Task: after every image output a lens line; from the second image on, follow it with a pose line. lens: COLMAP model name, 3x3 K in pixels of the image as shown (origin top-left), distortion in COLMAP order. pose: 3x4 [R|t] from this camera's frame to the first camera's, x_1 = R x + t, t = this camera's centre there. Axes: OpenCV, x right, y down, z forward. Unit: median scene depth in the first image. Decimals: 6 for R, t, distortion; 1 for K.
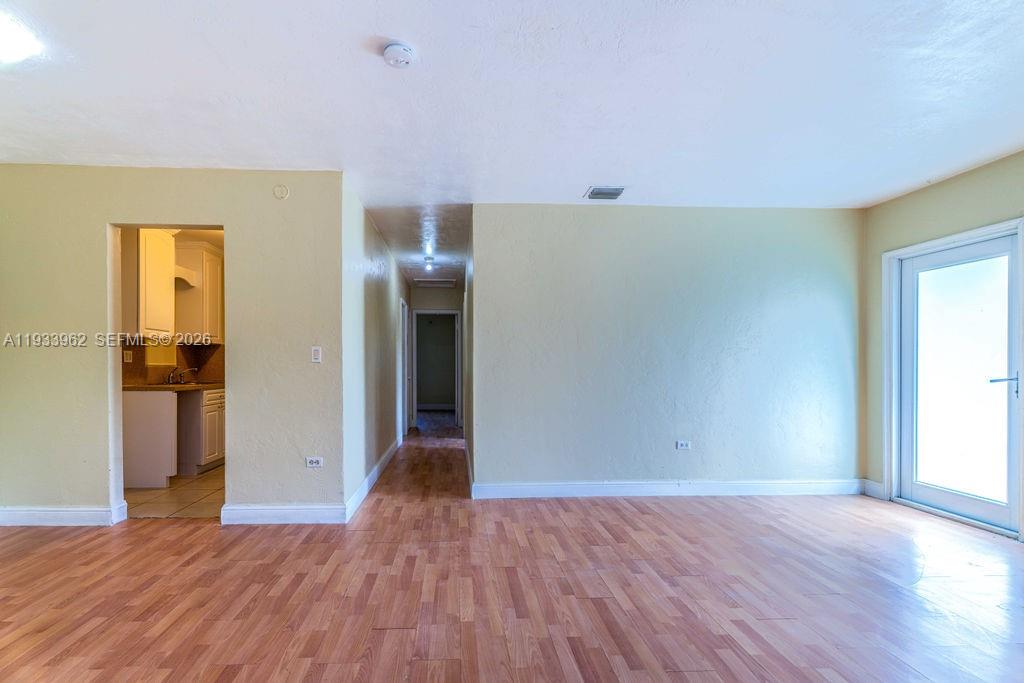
lens RADIAL K [[479.9, 0, 487.3], [0, 479.9, 365.0], [0, 0, 1]] dist [-0.001433, 0.000448]
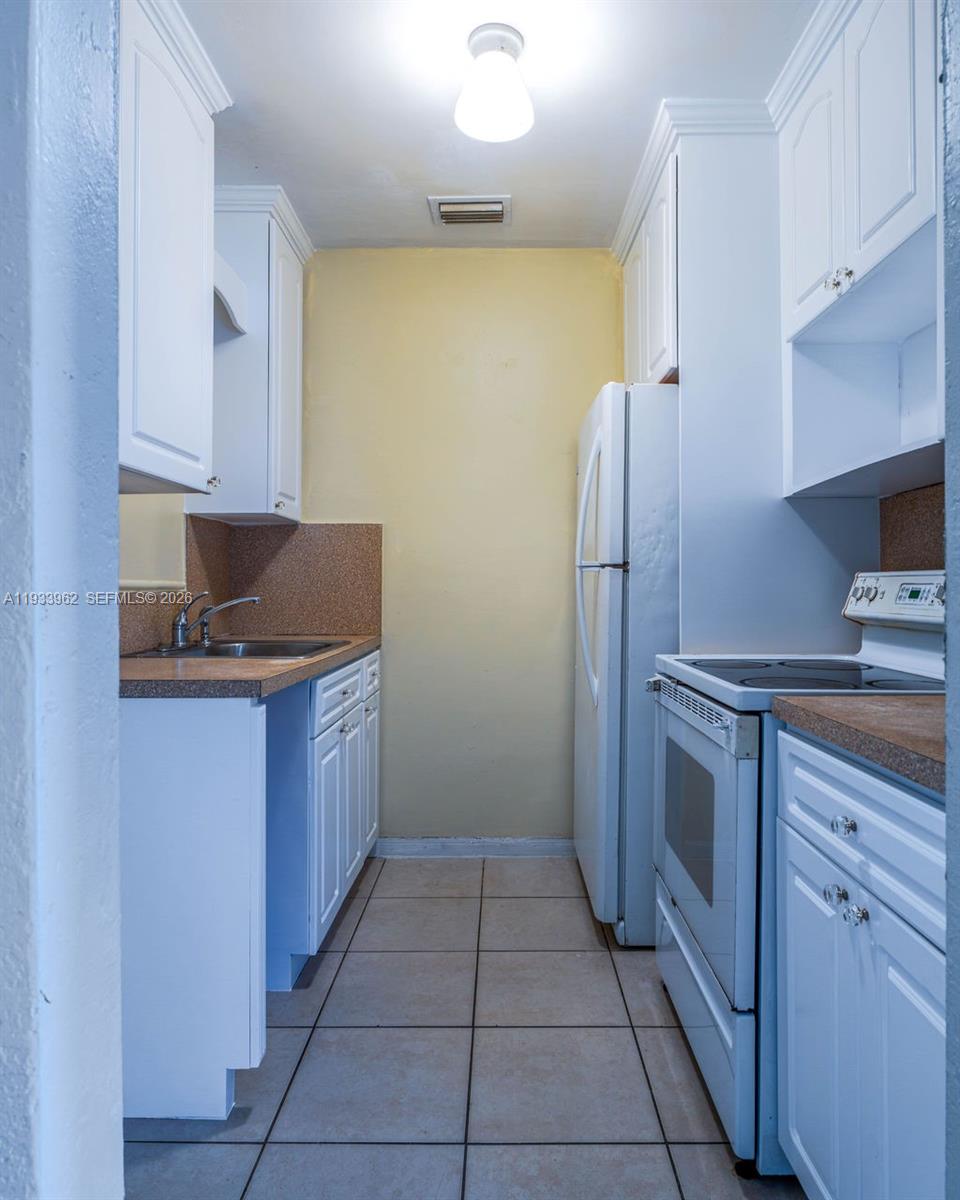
lens RADIAL K [[807.2, 0, 482.8], [0, 807.2, 576.0], [0, 0, 1]] dist [-0.003395, -0.000793]
pose [[0.995309, -0.001904, -0.096730, -0.437296], [0.000356, 0.999872, -0.016012, 0.002026], [0.096748, 0.015902, 0.995182, 0.535532]]
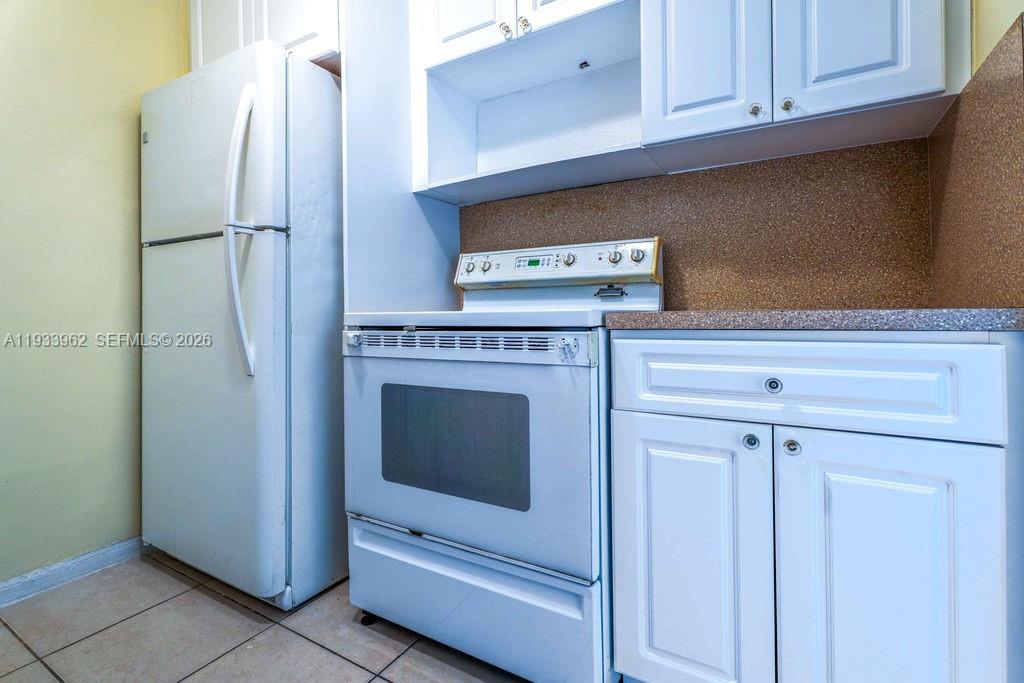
lens RADIAL K [[474.7, 0, 522.6], [0, 474.7, 311.2], [0, 0, 1]] dist [0.000987, -0.000556]
pose [[0.560007, -0.008817, 0.828441, -0.551744], [0.015781, 0.999875, -0.000026, 0.037440], [-0.828338, 0.013088, 0.560076, 0.741370]]
